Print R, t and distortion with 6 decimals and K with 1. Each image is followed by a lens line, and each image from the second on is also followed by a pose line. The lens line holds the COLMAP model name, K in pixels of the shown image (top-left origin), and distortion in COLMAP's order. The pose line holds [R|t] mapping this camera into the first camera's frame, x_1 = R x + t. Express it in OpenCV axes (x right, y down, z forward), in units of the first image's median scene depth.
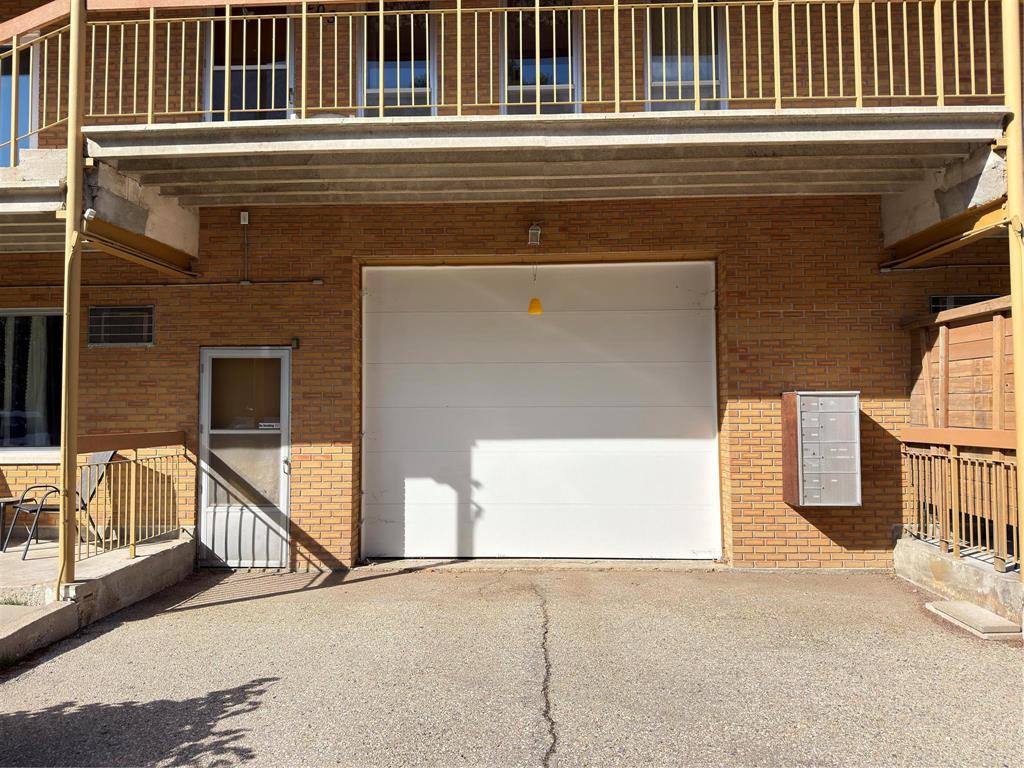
lens RADIAL K [[732.2, 0, 510.9], [0, 732.2, 381.9], [0, 0, 1]] dist [0.004585, -0.009318]
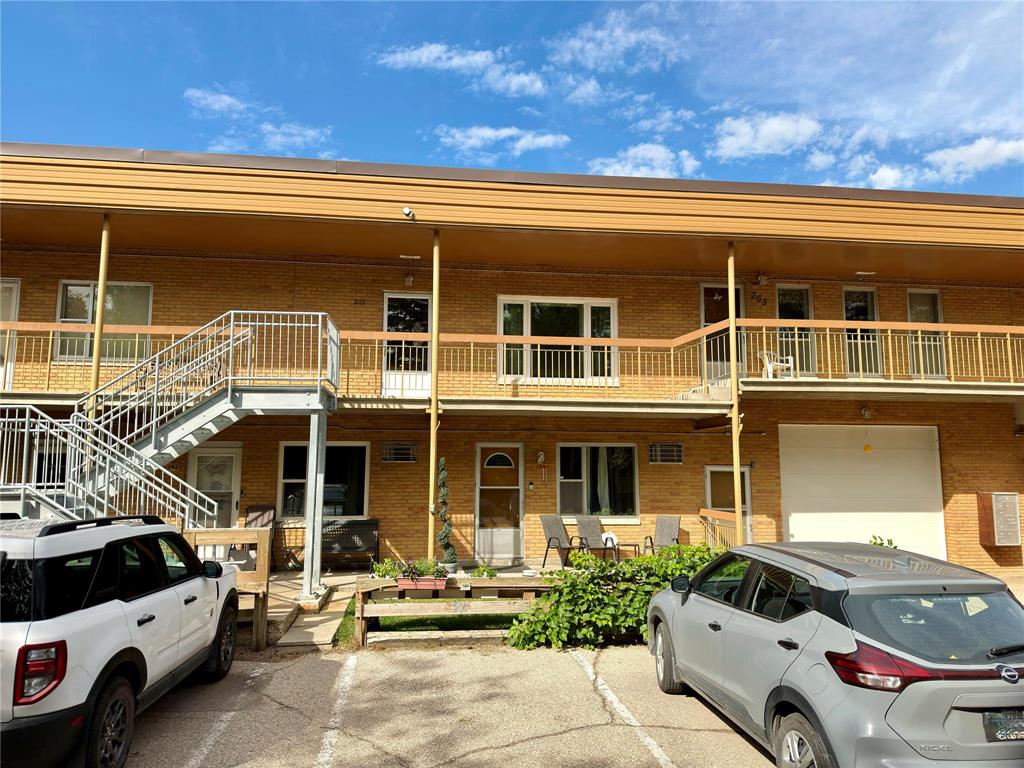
lens RADIAL K [[732.2, 0, 513.4], [0, 732.2, 386.7], [0, 0, 1]] dist [0.004585, -0.009318]
pose [[0.987093, 0.030552, 0.157204, -1.252805], [-0.020239, 0.997562, -0.066789, -0.116289], [-0.158862, 0.062745, 0.985305, -0.869153]]
